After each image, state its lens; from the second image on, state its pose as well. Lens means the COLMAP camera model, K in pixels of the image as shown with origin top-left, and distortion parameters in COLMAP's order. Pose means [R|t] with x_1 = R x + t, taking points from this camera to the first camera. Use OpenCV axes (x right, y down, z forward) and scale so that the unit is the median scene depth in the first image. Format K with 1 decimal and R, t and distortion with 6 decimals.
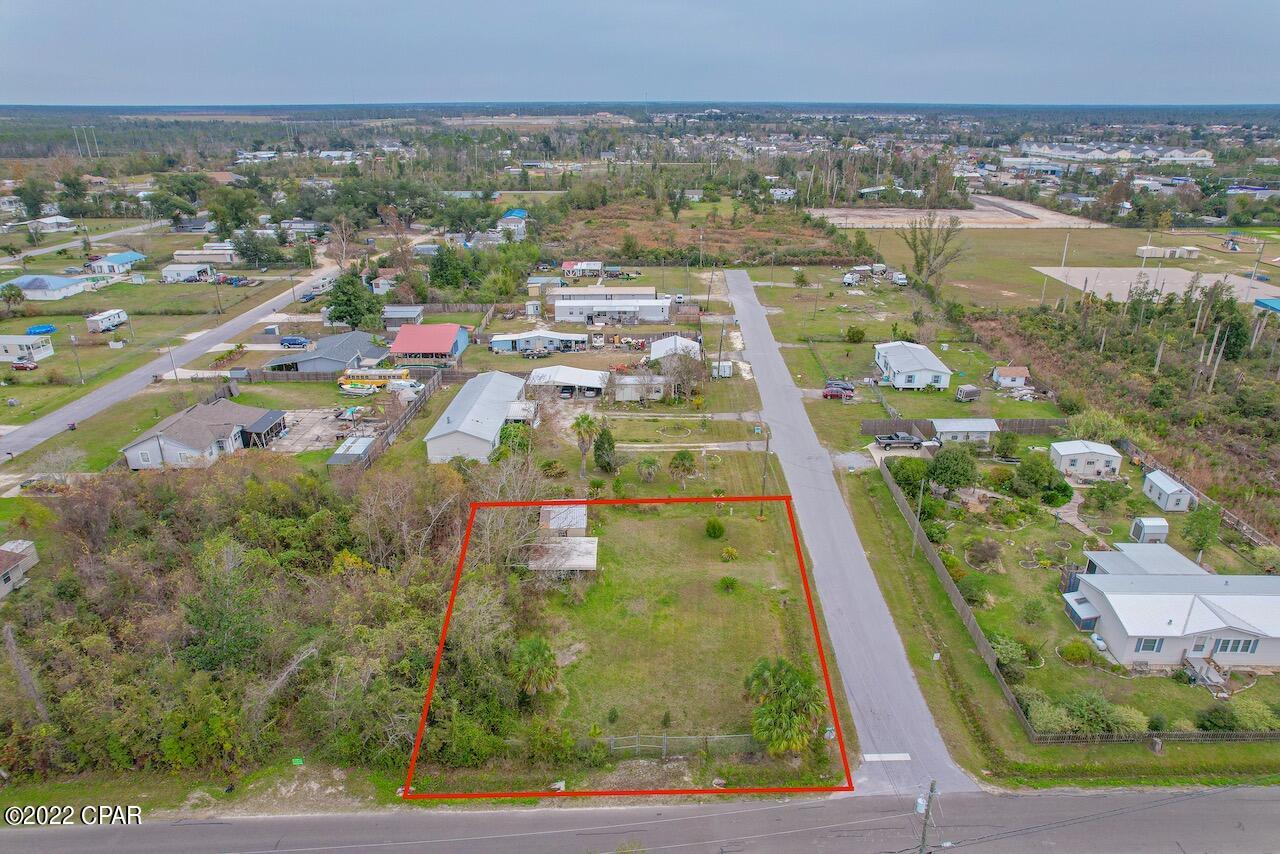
lens RADIAL K [[819.9, 0, 646.4], [0, 819.9, 430.3], [0, 0, 1]] dist [-0.081715, 0.074218]
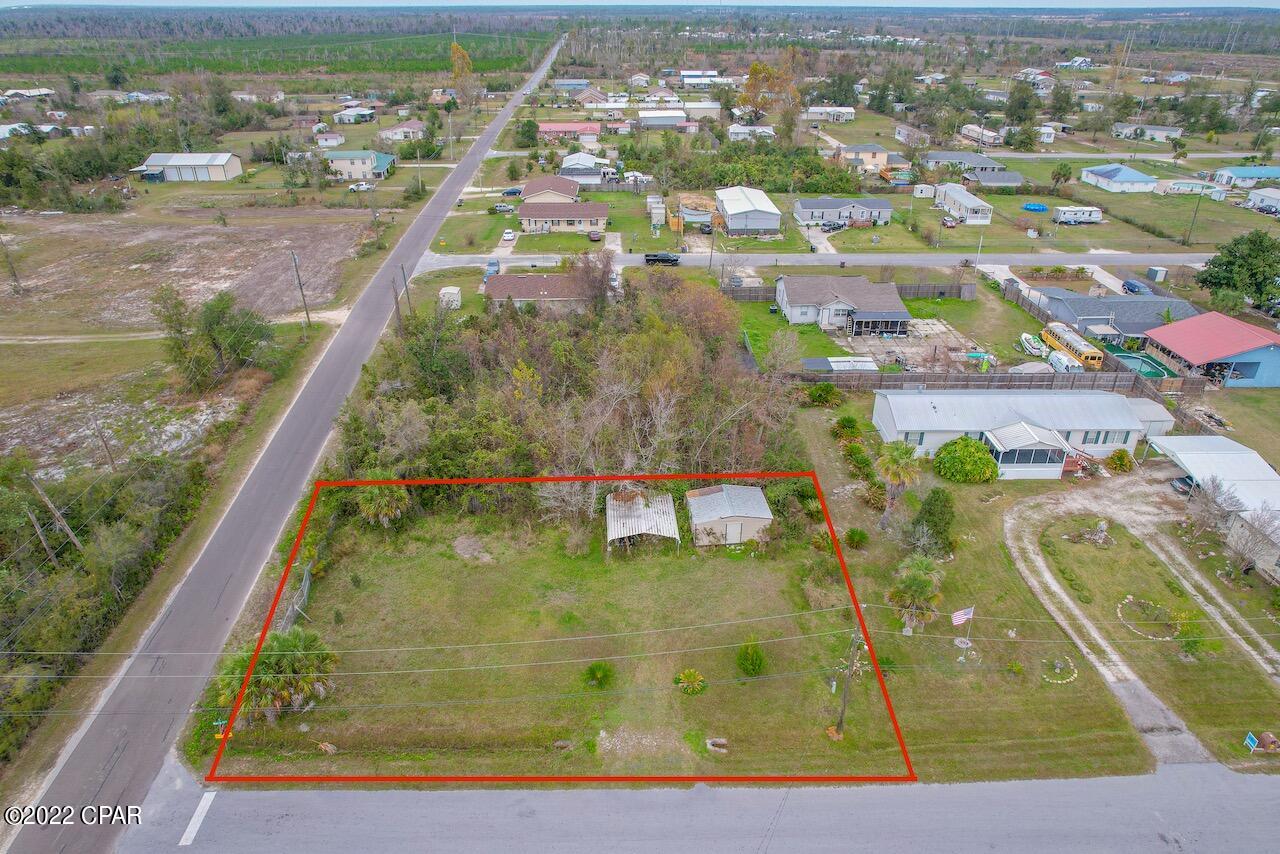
lens RADIAL K [[819.9, 0, 646.4], [0, 819.9, 430.3], [0, 0, 1]] dist [-0.081715, 0.074218]
pose [[0.047880, 0.468213, -0.882317, 0.363681], [-0.376868, 0.826512, 0.418148, -0.167637], [0.925029, 0.312496, 0.216028, 0.495057]]
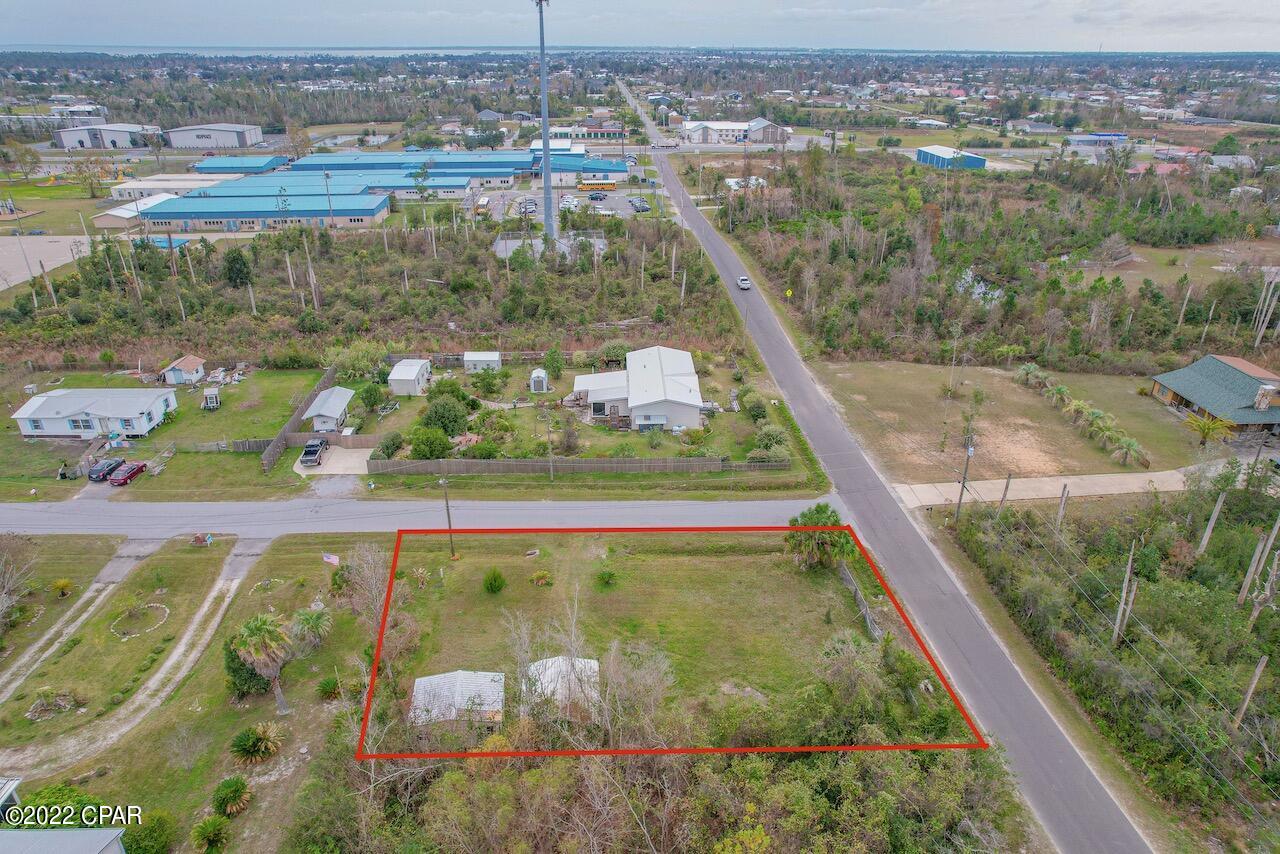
lens RADIAL K [[819.9, 0, 646.4], [0, 819.9, 430.3], [0, 0, 1]] dist [-0.081715, 0.074218]
pose [[-0.055295, -0.428594, 0.901804, -0.408497], [0.369934, 0.830113, 0.417205, -0.198989], [-0.927411, 0.356678, 0.112651, 0.473357]]
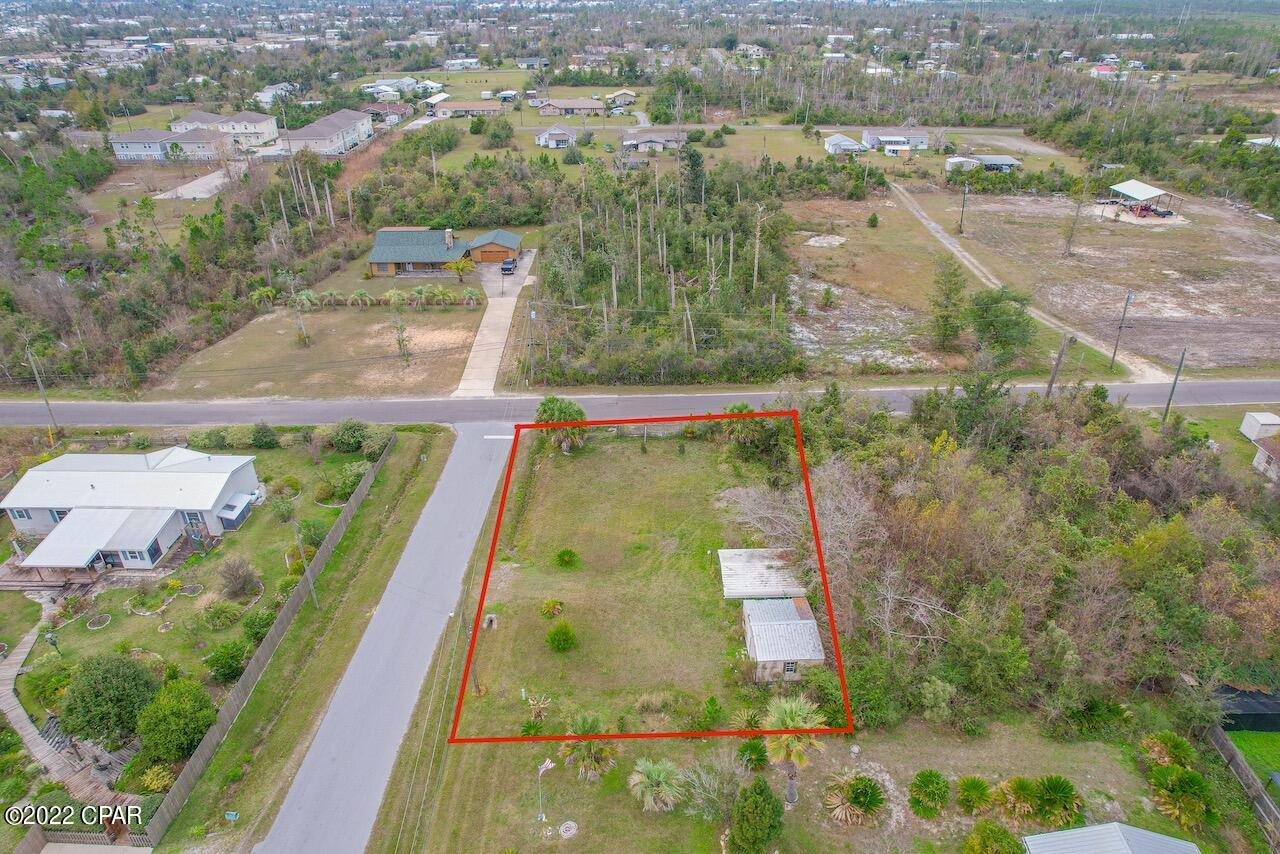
lens RADIAL K [[819.9, 0, 646.4], [0, 819.9, 430.3], [0, 0, 1]] dist [-0.081715, 0.074218]
pose [[-0.999979, 0.003035, 0.005743, 0.004937], [0.006372, 0.629709, 0.776805, -0.355882], [-0.001259, 0.776825, -0.629715, 0.871465]]
